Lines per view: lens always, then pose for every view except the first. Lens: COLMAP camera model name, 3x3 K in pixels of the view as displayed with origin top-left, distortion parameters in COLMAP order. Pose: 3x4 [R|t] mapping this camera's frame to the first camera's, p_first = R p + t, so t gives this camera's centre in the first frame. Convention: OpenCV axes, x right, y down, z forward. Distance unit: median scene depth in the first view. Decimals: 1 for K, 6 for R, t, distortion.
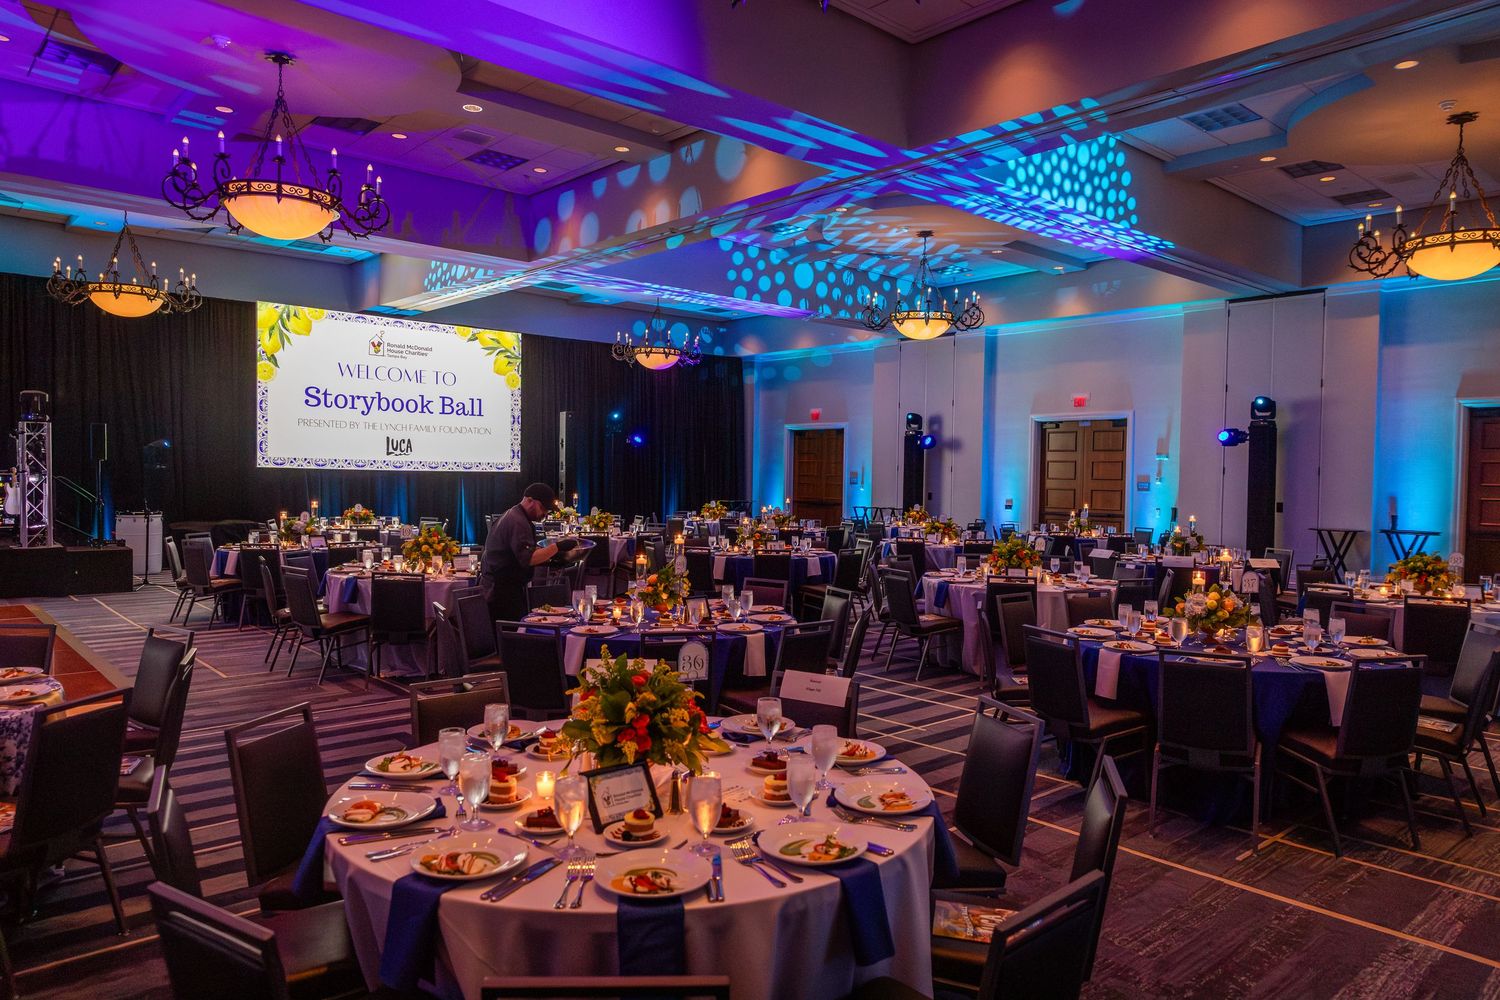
lens RADIAL K [[1016.6, 0, 750.0], [0, 1016.6, 500.0], [0, 0, 1]] dist [0.028988, -0.000787]
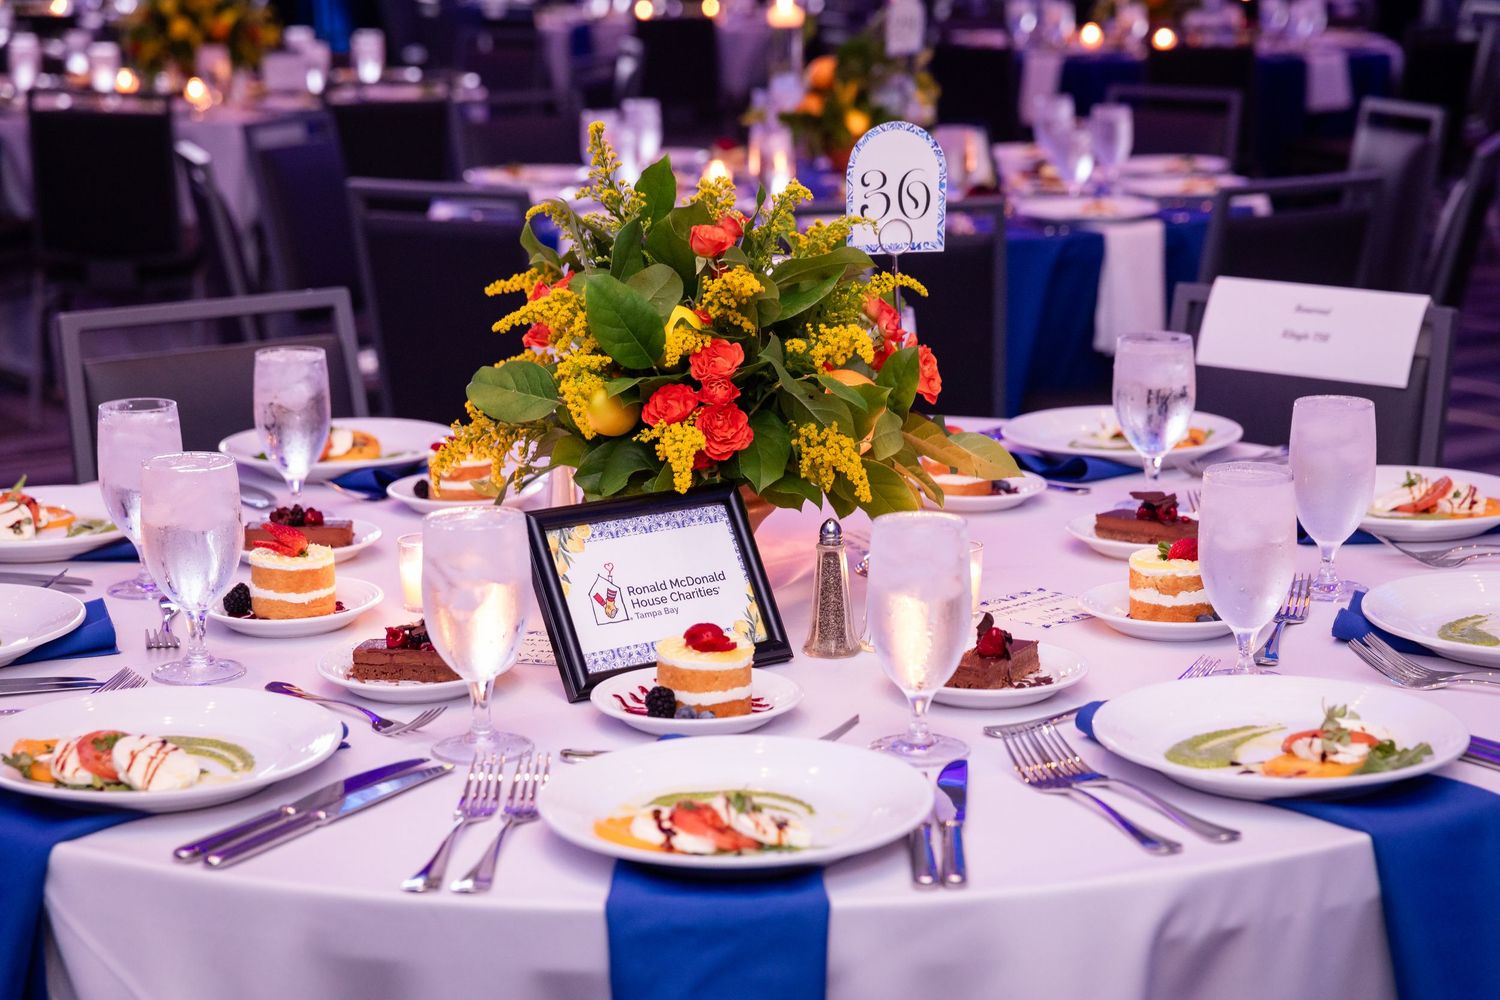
lens RADIAL K [[2900.1, 0, 750.0], [0, 2900.1, 500.0], [0, 0, 1]] dist [-0.005725, -0.060603]
pose [[0.990886, 0.005087, -0.134610, 0.020396], [0.020034, 0.982609, 0.184604, 0.102477], [0.133208, -0.185618, 0.973551, 0.157576]]
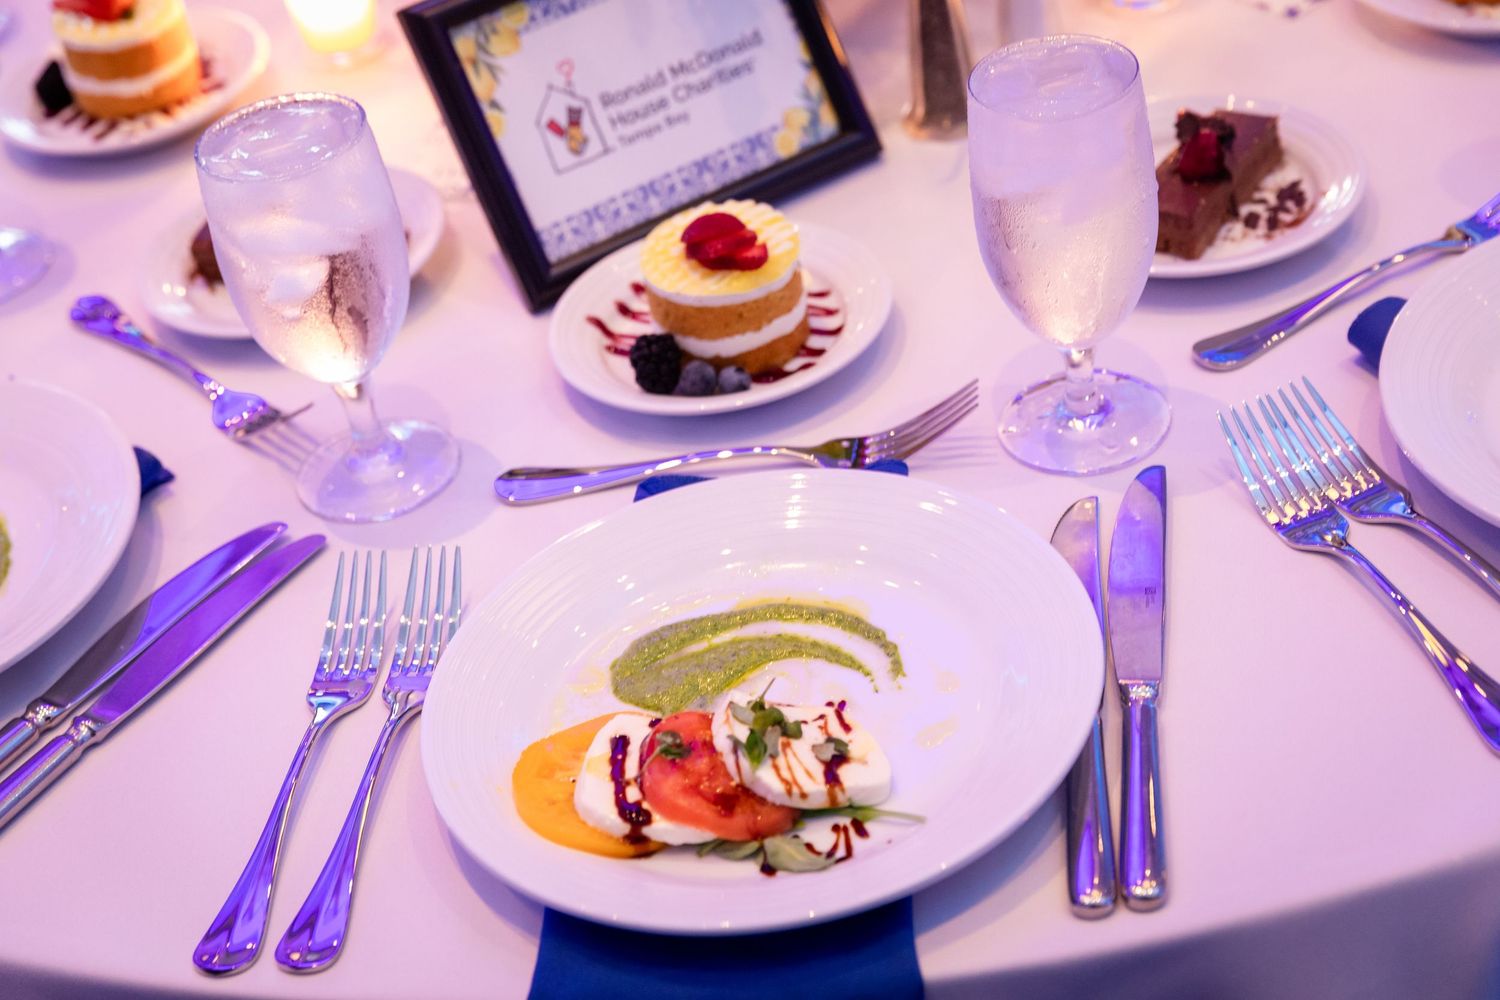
lens RADIAL K [[2900.1, 0, 750.0], [0, 2900.1, 500.0], [0, 0, 1]] dist [-0.005725, -0.060603]
pose [[0.971707, -0.034618, -0.233640, 0.016477], [0.160982, 0.820915, 0.547890, 0.060147], [0.172832, -0.570000, 0.803262, 0.527630]]
